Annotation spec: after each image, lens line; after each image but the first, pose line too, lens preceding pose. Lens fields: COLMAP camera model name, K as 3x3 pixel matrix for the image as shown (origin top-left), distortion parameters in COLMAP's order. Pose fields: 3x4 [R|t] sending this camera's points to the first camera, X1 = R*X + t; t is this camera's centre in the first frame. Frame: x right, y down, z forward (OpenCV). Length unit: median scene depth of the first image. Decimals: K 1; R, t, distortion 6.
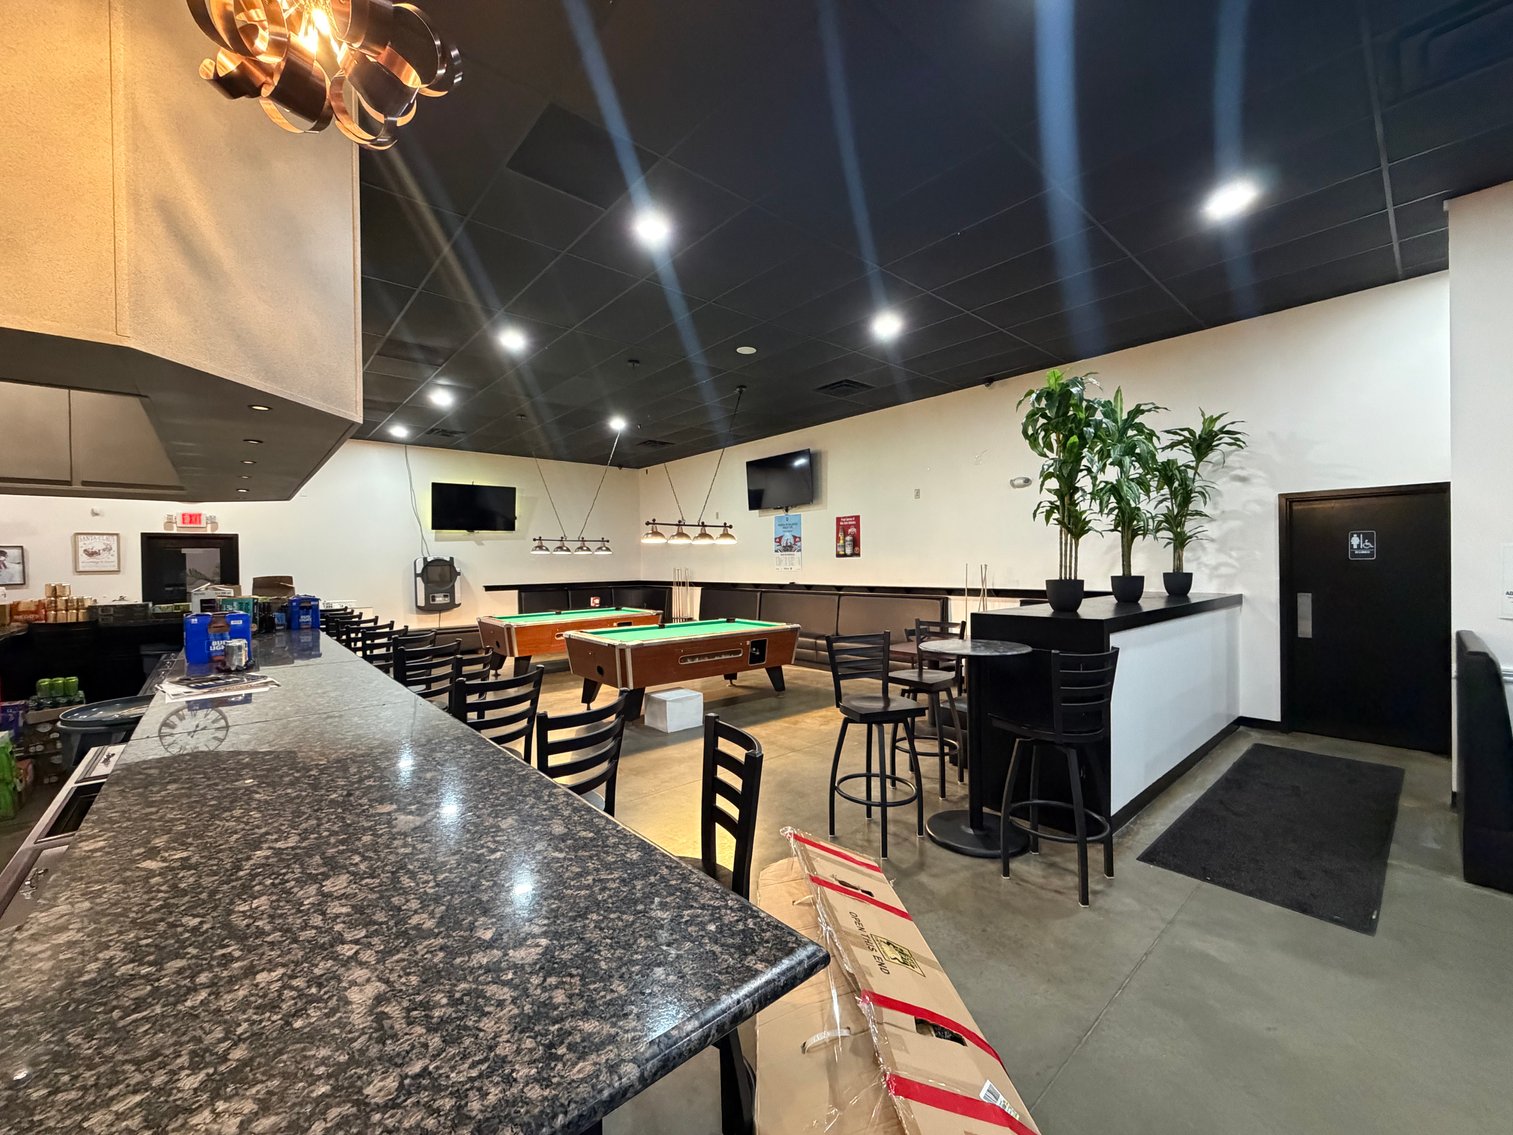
lens RADIAL K [[607.4, 0, 756.0], [0, 607.4, 573.6], [0, 0, 1]] dist [-0.003045, -0.000136]
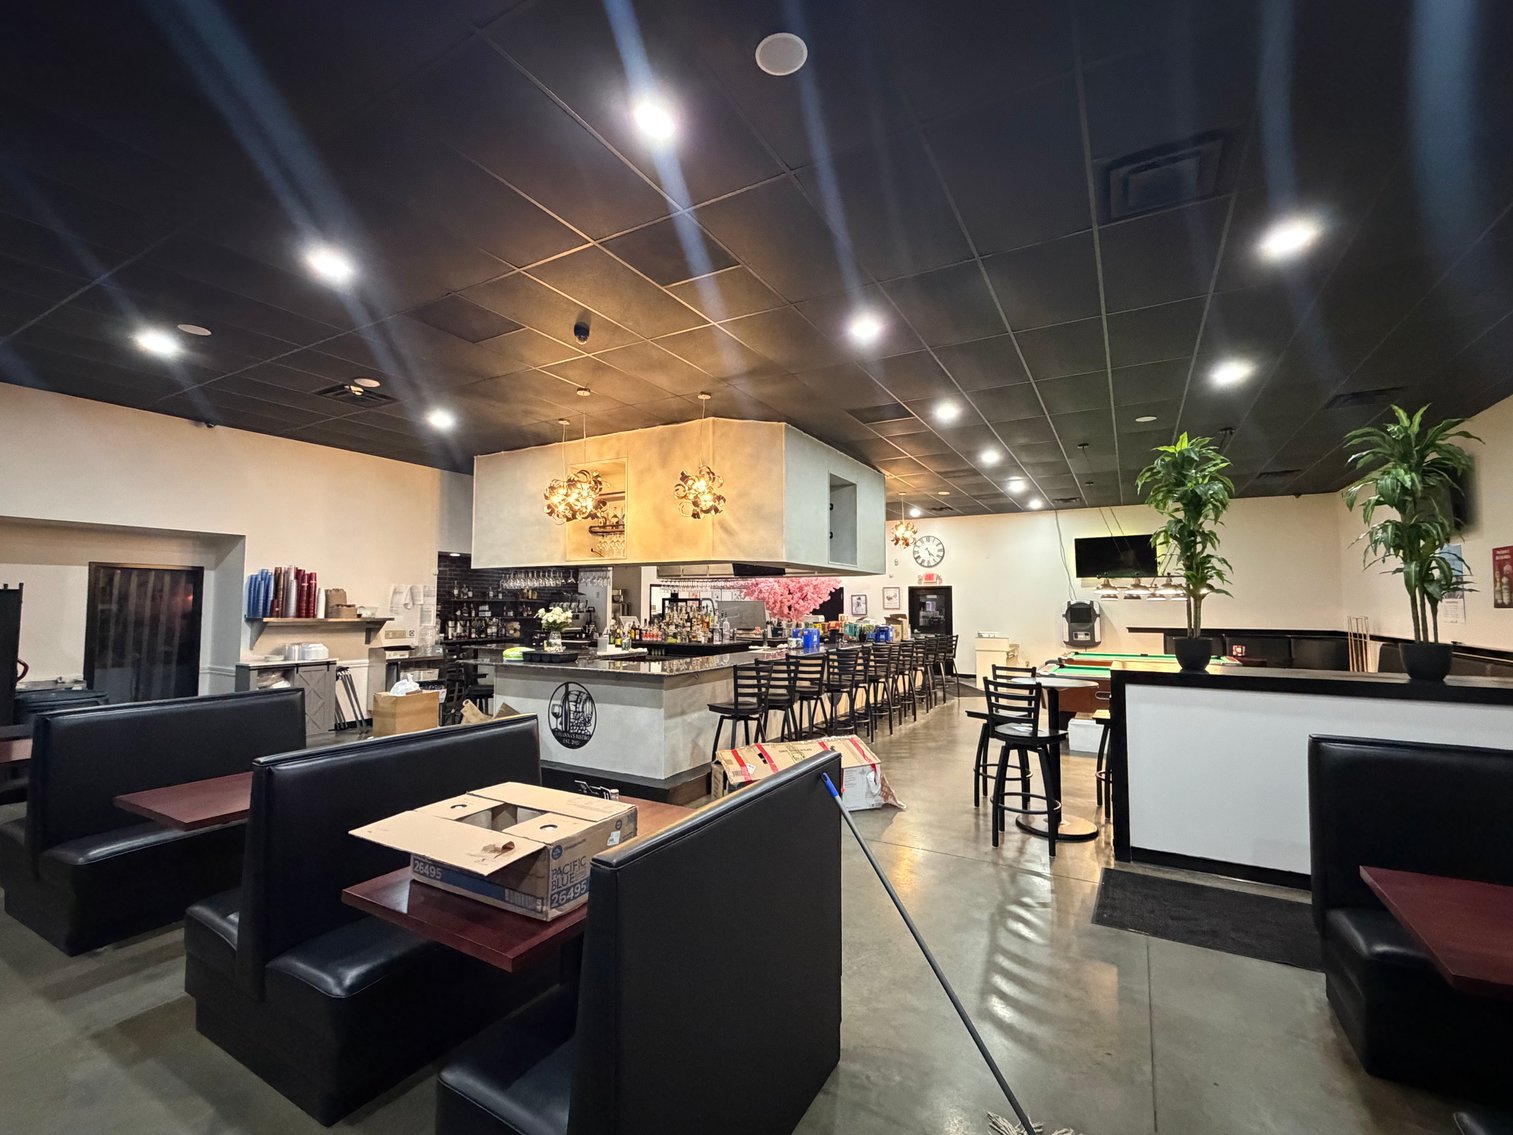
lens RADIAL K [[661.9, 0, 755.9], [0, 661.9, 563.9], [0, 0, 1]] dist [-0.004310, -0.000575]
pose [[0.328612, -0.044284, -0.943426, 0.520631], [-0.014207, 0.998555, -0.051820, -0.024632], [0.944358, 0.030432, 0.327508, -0.018704]]
